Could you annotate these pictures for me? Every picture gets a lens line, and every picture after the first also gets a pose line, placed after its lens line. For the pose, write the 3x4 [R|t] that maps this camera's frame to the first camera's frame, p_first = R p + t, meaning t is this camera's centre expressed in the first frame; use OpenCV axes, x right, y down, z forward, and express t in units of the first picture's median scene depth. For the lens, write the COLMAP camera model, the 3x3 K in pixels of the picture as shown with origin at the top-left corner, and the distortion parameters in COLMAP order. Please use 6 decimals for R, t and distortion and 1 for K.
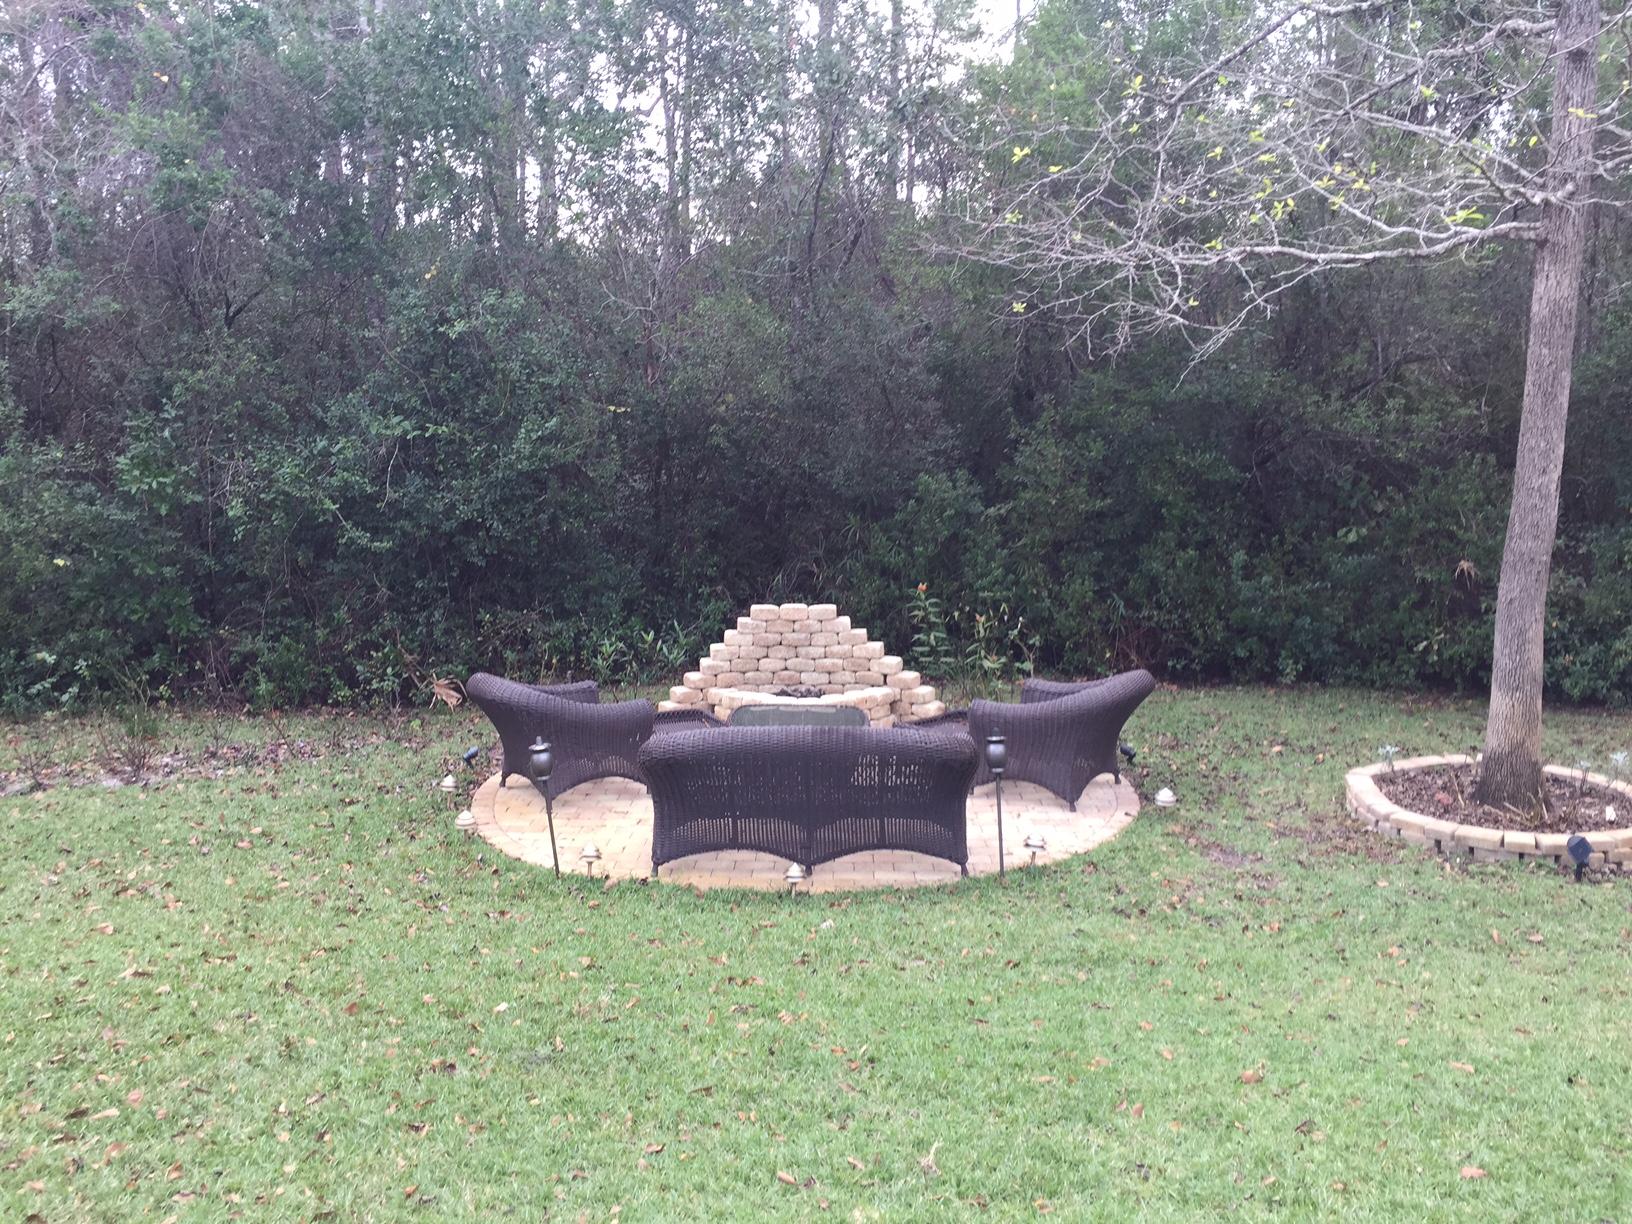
lens RADIAL K [[1410.0, 0, 812.7], [0, 1410.0, 600.4], [0, 0, 1]] dist [0.083867, -0.105199]
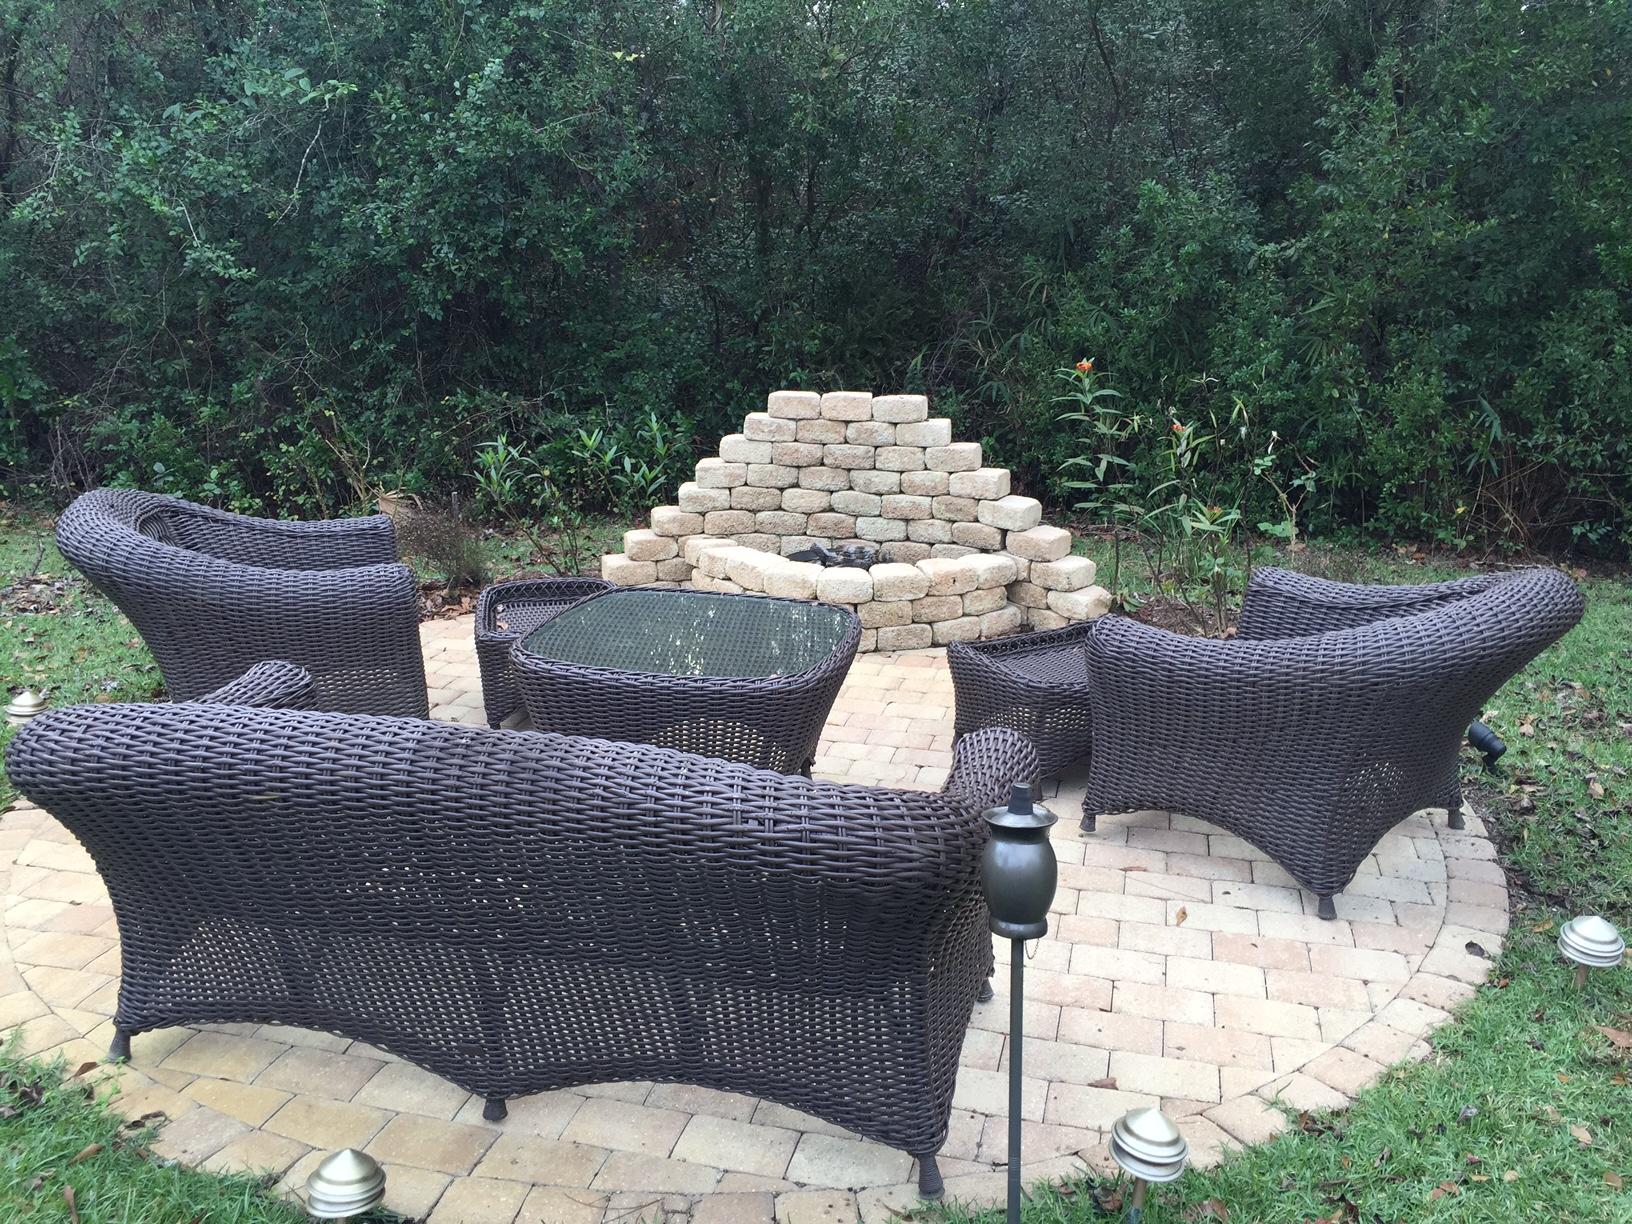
lens RADIAL K [[1410.0, 0, 812.7], [0, 1410.0, 600.4], [0, 0, 1]] dist [0.083867, -0.105199]
pose [[0.974906, 0.069048, -0.211640, 0.094593], [-0.041060, 0.990145, 0.133894, 0.010107], [0.218799, -0.121844, 0.968133, 0.458680]]
